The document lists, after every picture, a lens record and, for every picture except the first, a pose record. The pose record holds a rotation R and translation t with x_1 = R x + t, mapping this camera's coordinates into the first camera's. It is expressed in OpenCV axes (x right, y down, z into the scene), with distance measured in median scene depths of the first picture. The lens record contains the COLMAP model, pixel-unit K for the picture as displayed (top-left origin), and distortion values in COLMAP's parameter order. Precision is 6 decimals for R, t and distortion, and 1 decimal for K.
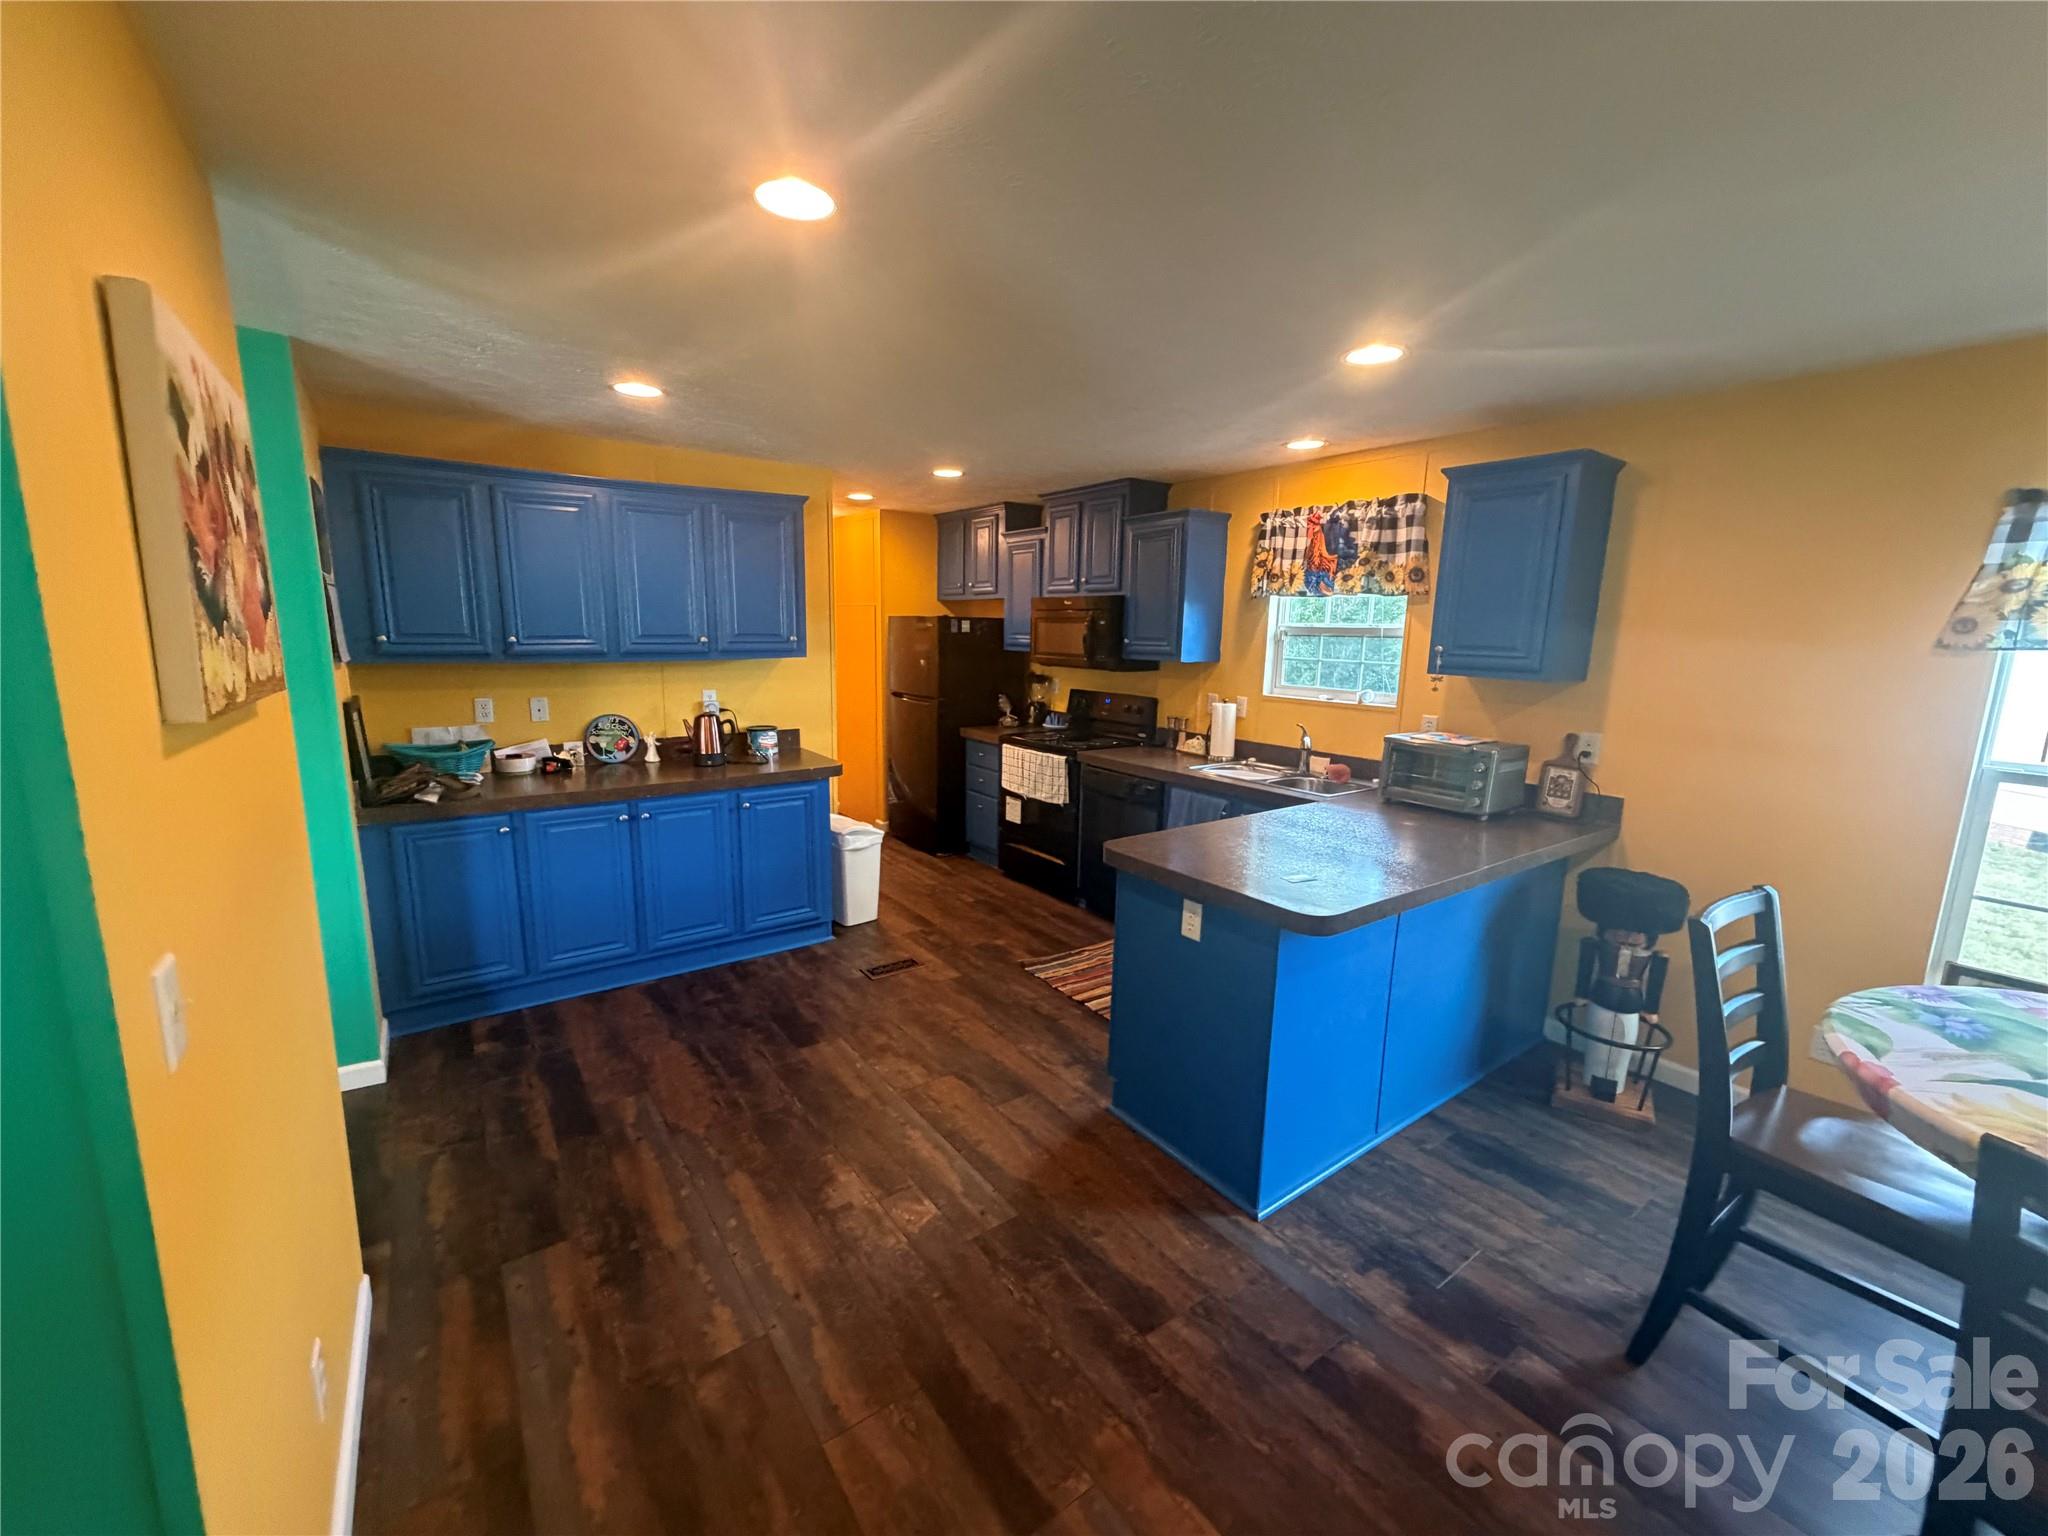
lens RADIAL K [[818.1, 0, 1021.5], [0, 818.1, 767.8], [0, 0, 1]] dist [0.000480, 0.000039]
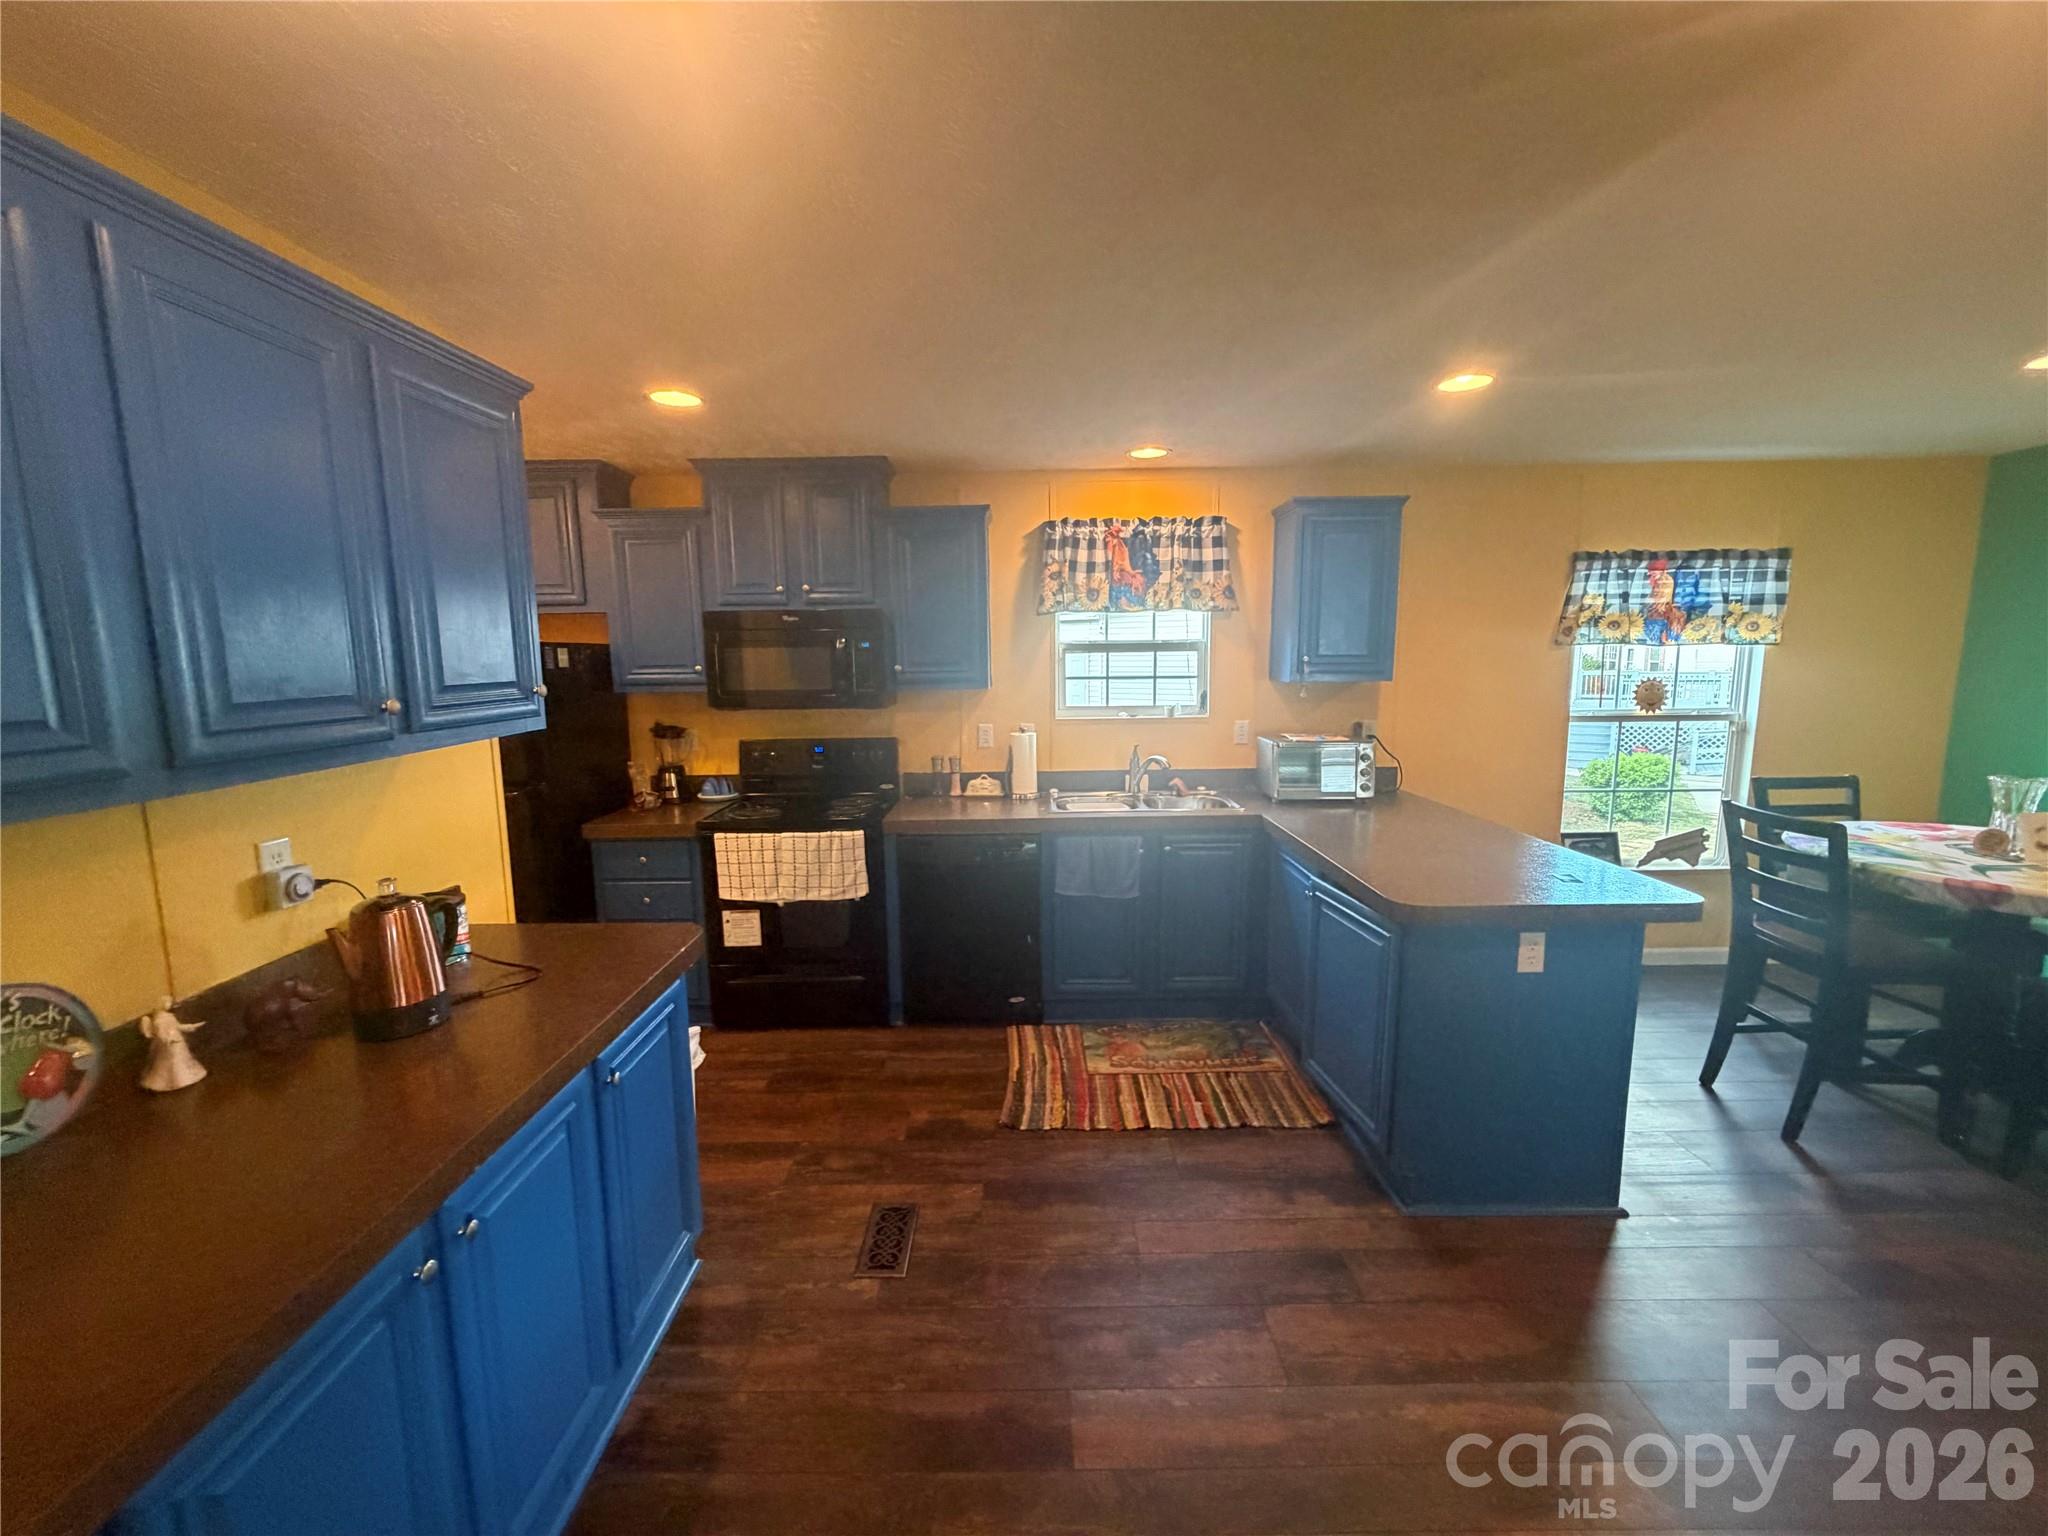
lens RADIAL K [[818.1, 0, 1017.8], [0, 818.1, 769.1], [0, 0, 1]] dist [0.000480, 0.000039]
pose [[0.588677, -0.140107, 0.796134, -0.533757], [0.162787, 0.985236, 0.053018, -0.102695], [-0.791808, 0.098389, 0.602793, 0.559192]]
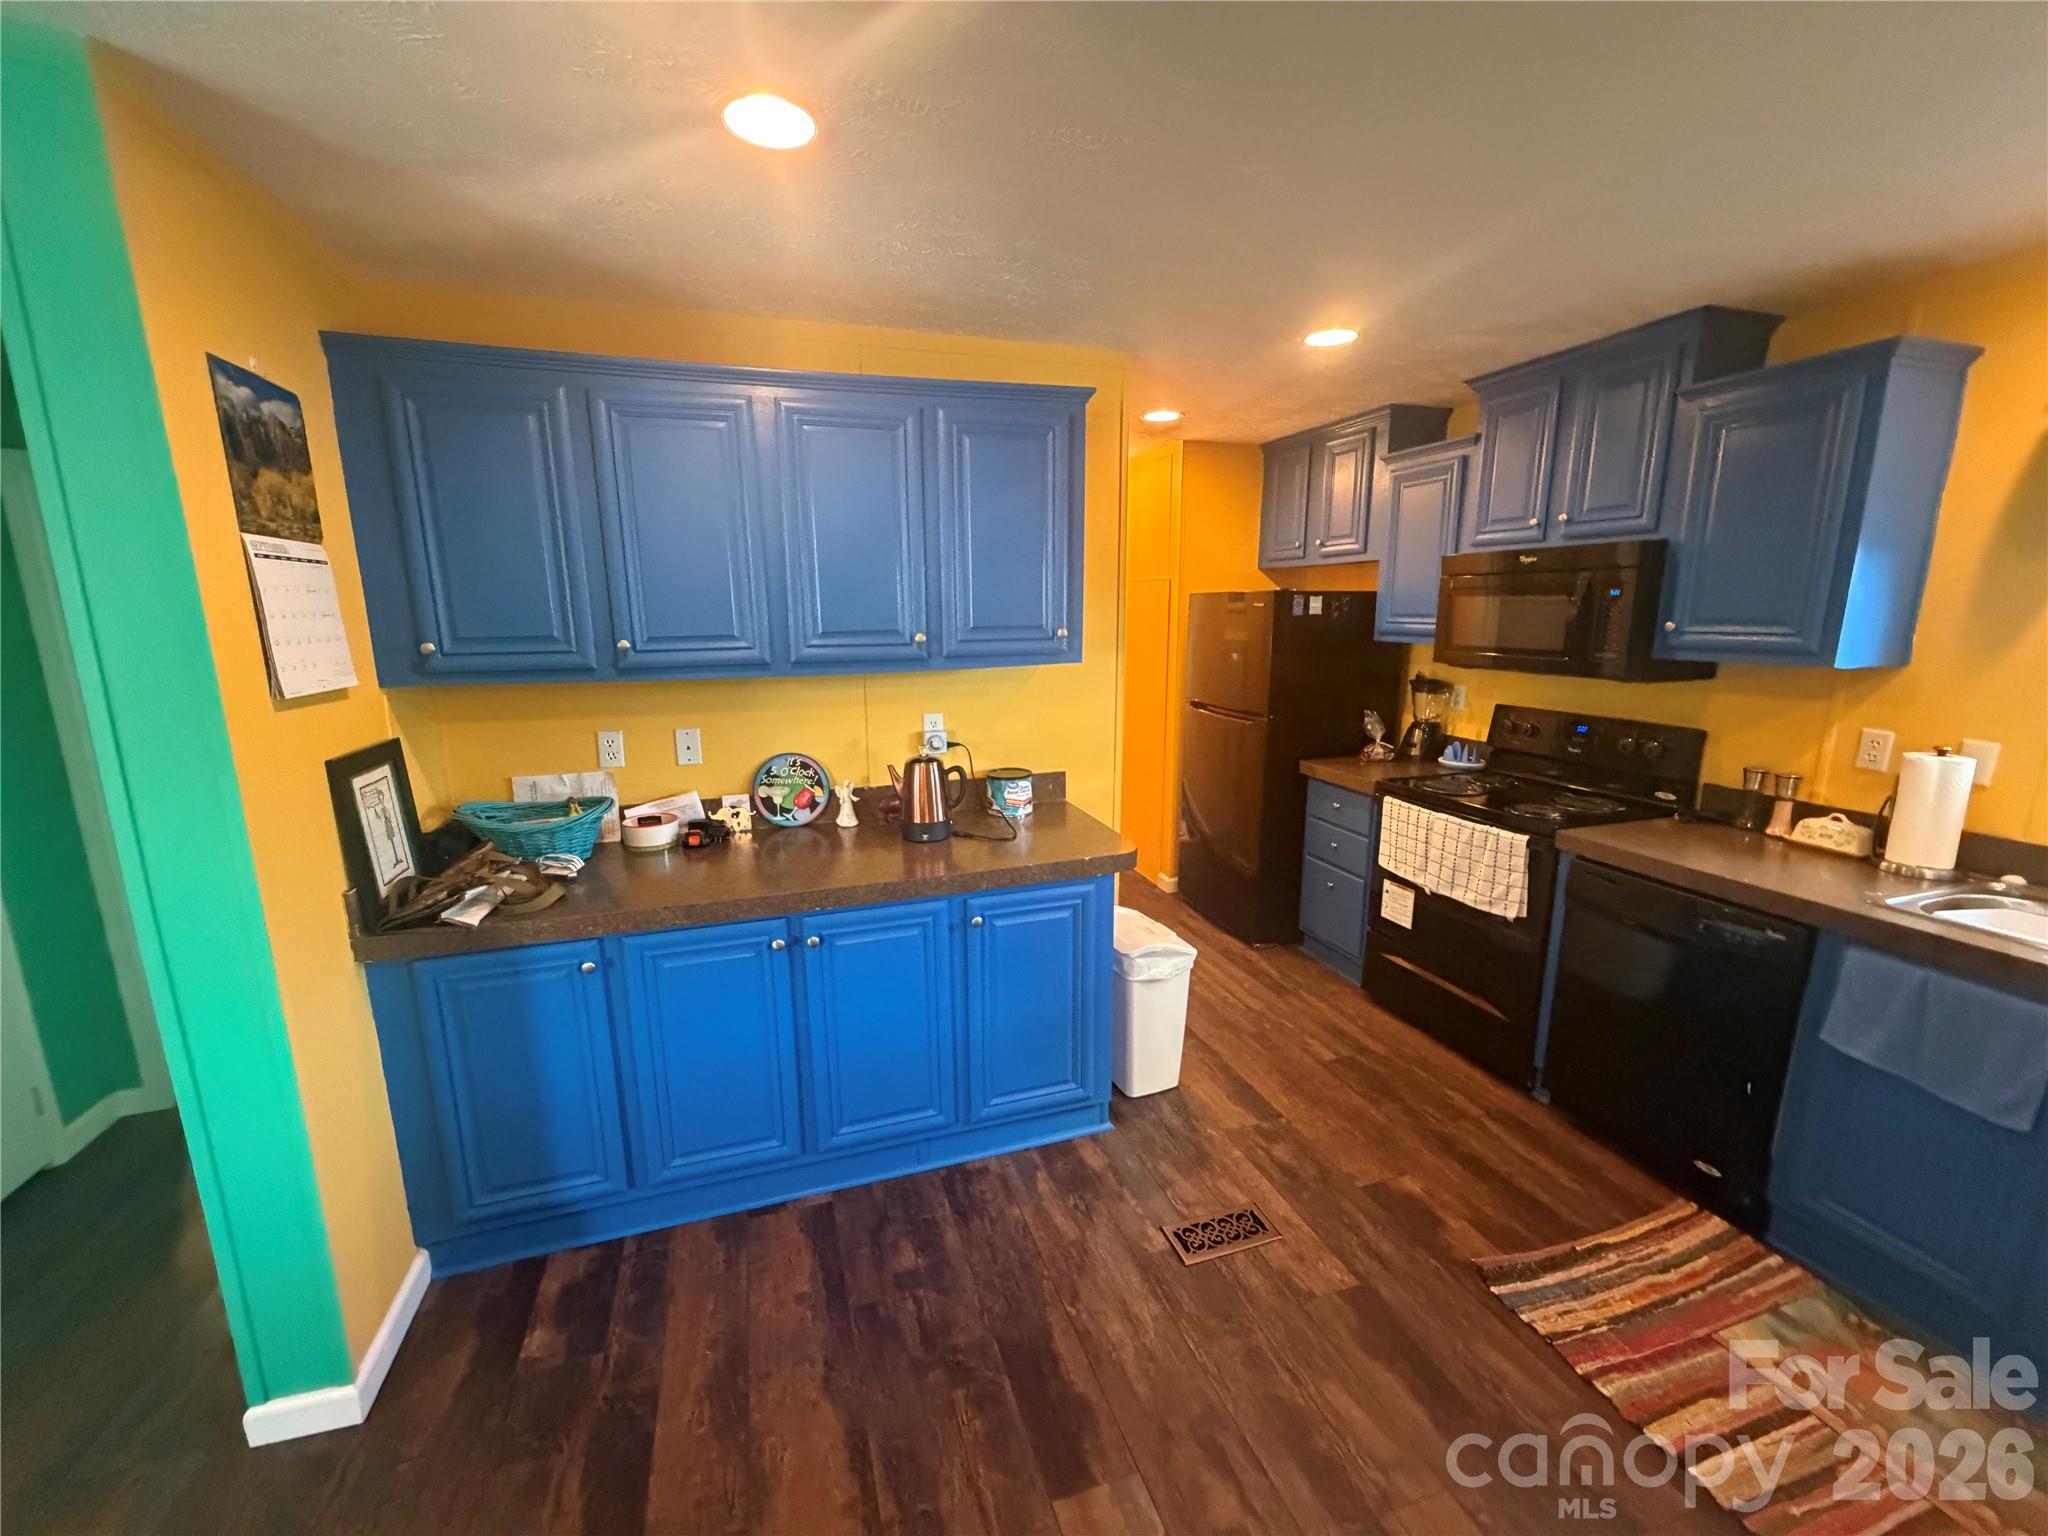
lens RADIAL K [[818.1, 0, 1020.6], [0, 818.1, 768.9], [0, 0, 1]] dist [0.000480, 0.000039]
pose [[0.952853, 0.036031, -0.301285, -0.134225], [-0.028971, 0.999192, 0.027871, -0.080300], [0.302046, -0.017829, 0.953127, 0.453074]]
